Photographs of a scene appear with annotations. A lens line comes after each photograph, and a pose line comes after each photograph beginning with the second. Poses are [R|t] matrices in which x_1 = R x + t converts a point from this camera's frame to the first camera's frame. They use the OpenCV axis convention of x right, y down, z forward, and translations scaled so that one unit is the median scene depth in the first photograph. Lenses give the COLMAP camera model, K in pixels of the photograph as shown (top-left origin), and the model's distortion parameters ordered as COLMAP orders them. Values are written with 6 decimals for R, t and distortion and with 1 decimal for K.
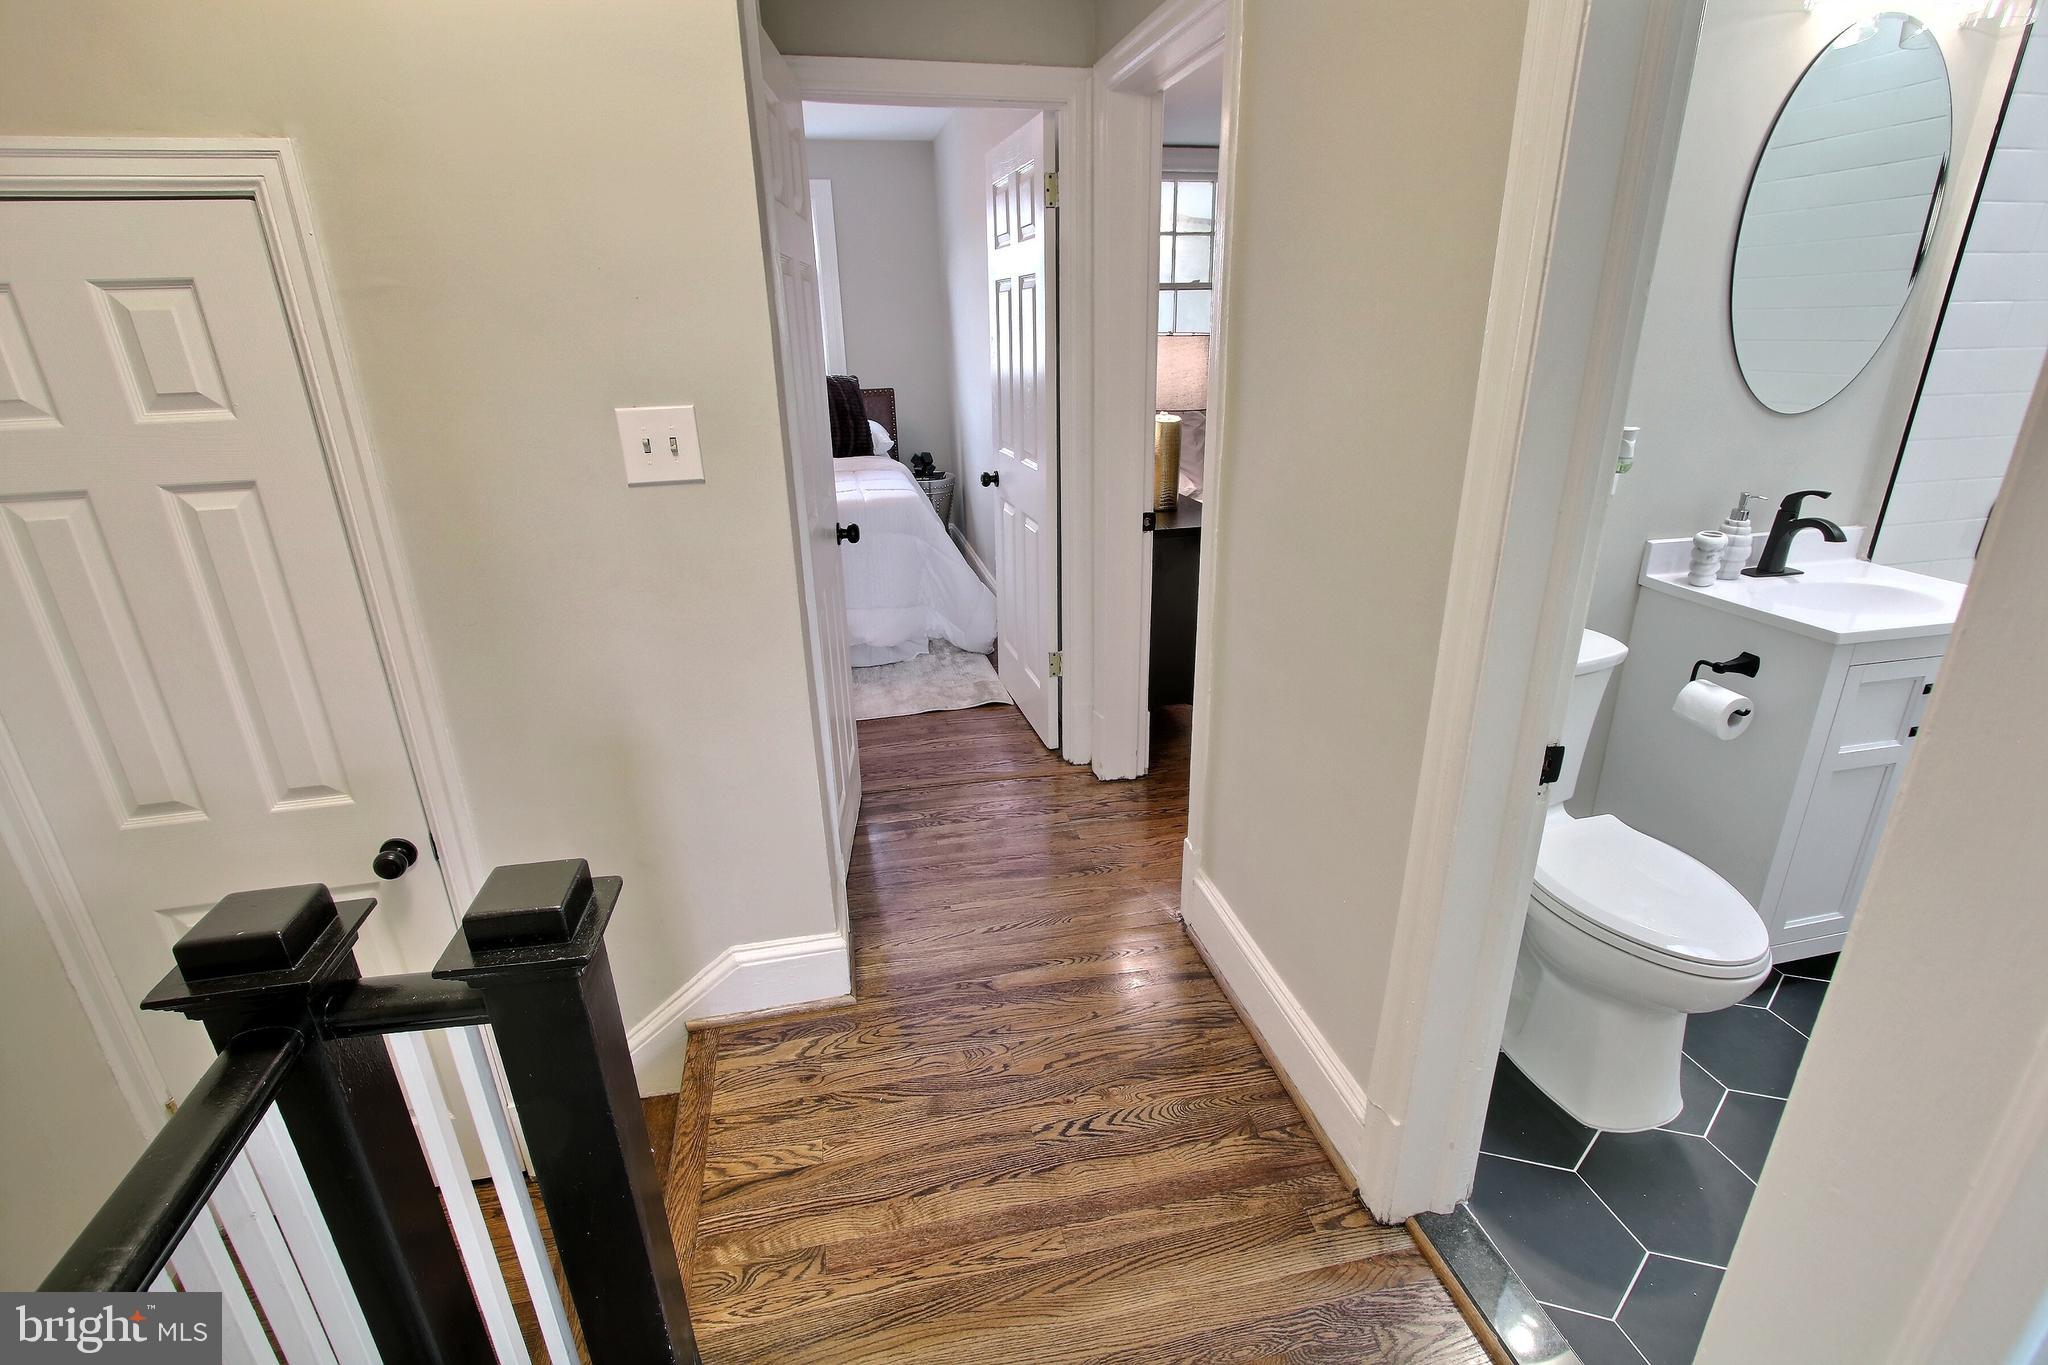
lens RADIAL K [[942.7, 0, 1025.1], [0, 942.7, 678.9], [0, 0, 1]] dist [-0.017332, 0.001642]
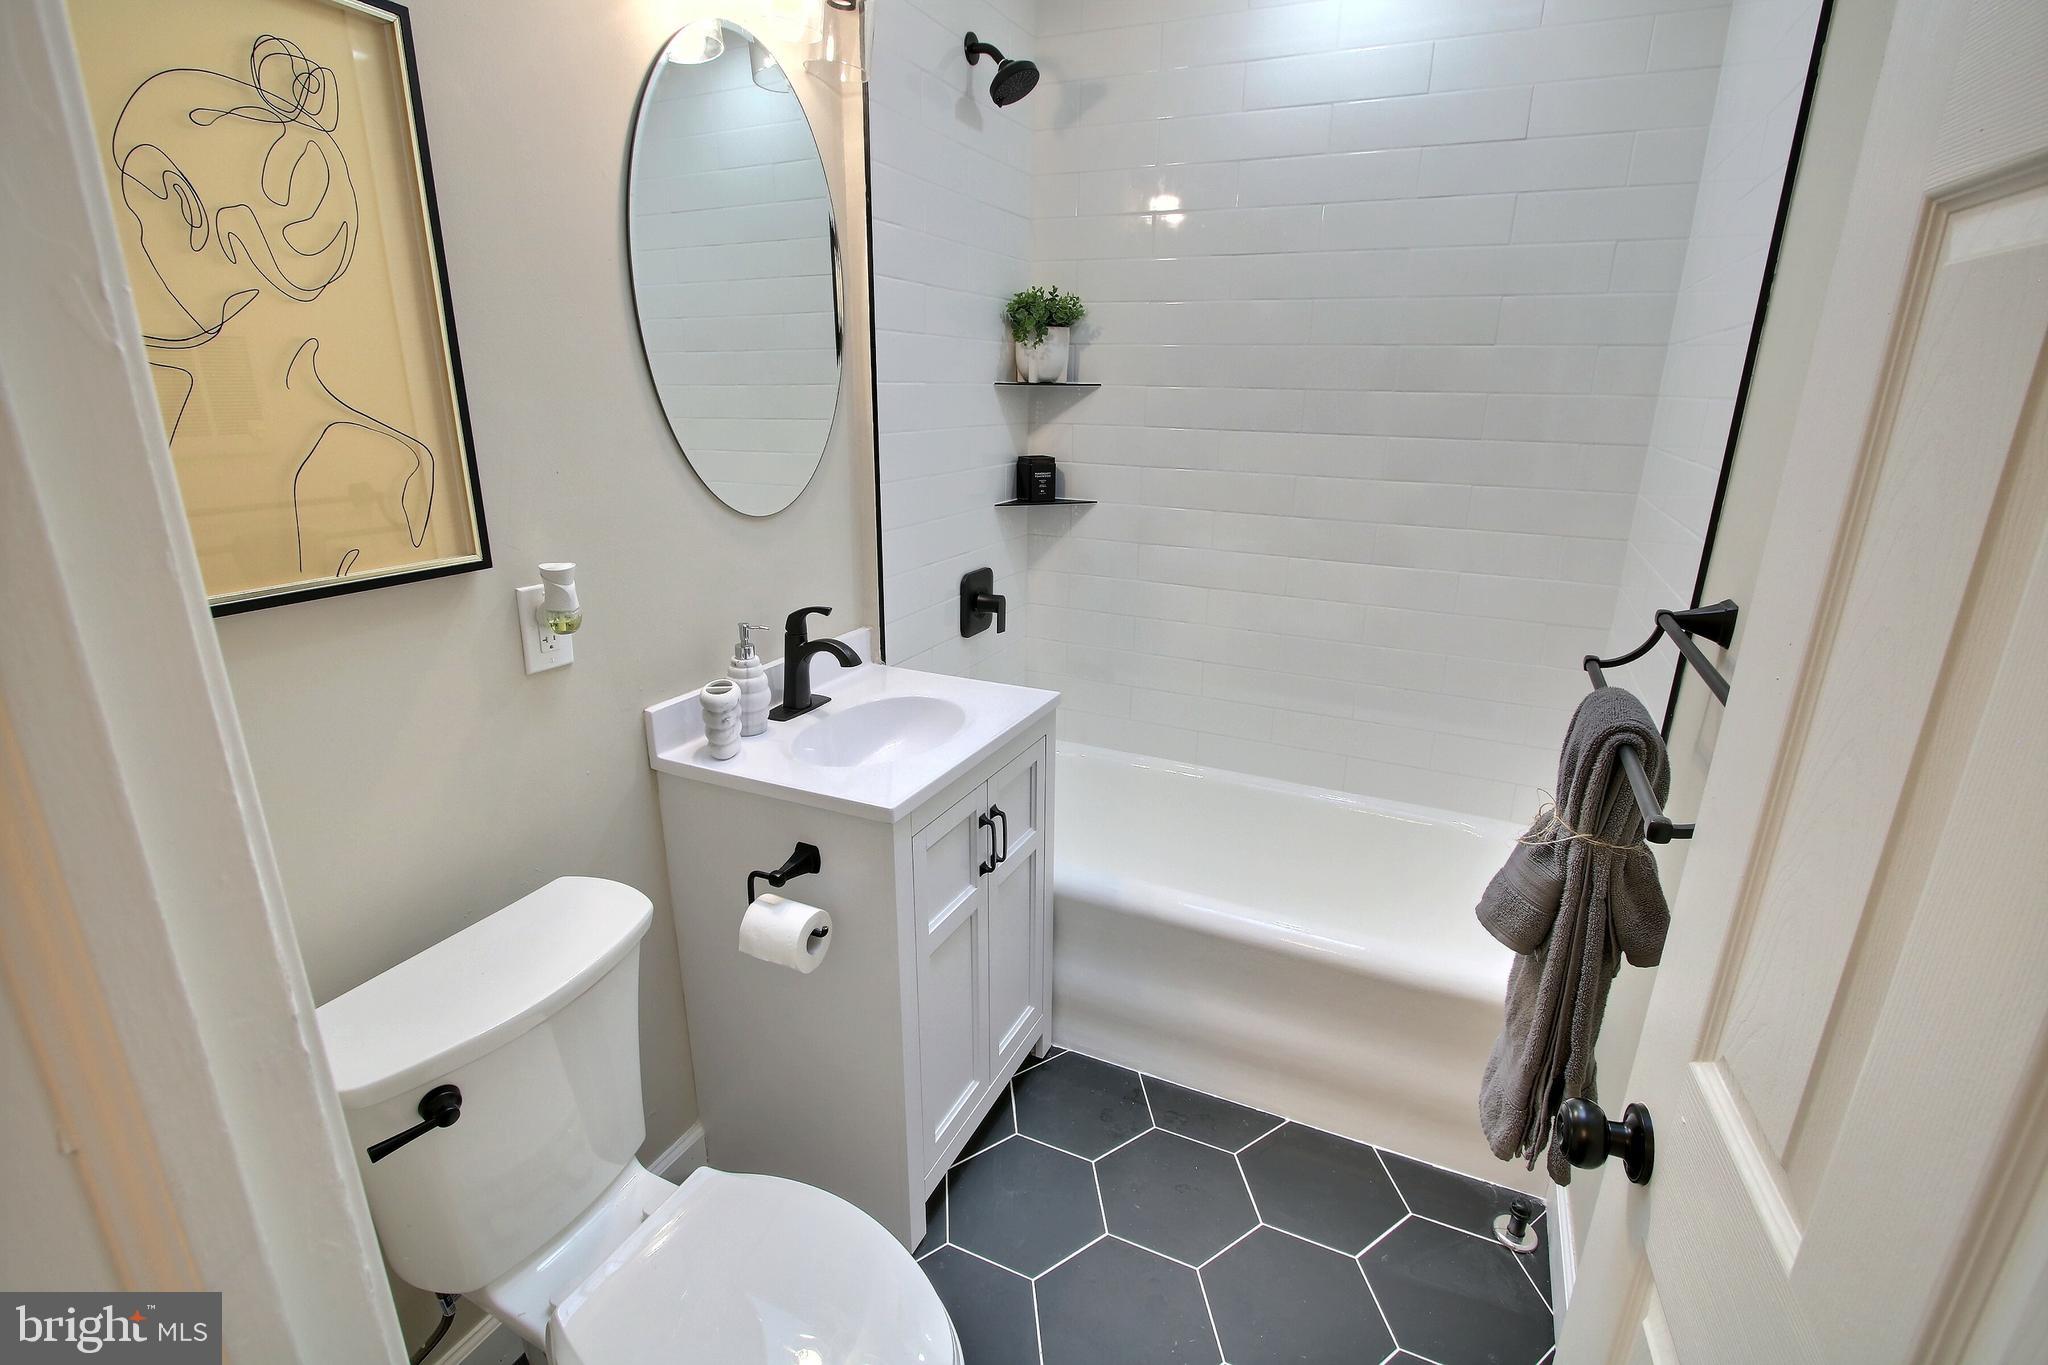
lens RADIAL K [[942.7, 0, 1024.3], [0, 942.7, 679.2], [0, 0, 1]] dist [-0.017332, 0.001642]
pose [[0.609333, -0.219974, 0.761791, 0.322073], [0.260543, 0.962946, 0.069660, -0.150124], [-0.748887, 0.156034, 0.644067, 0.347202]]
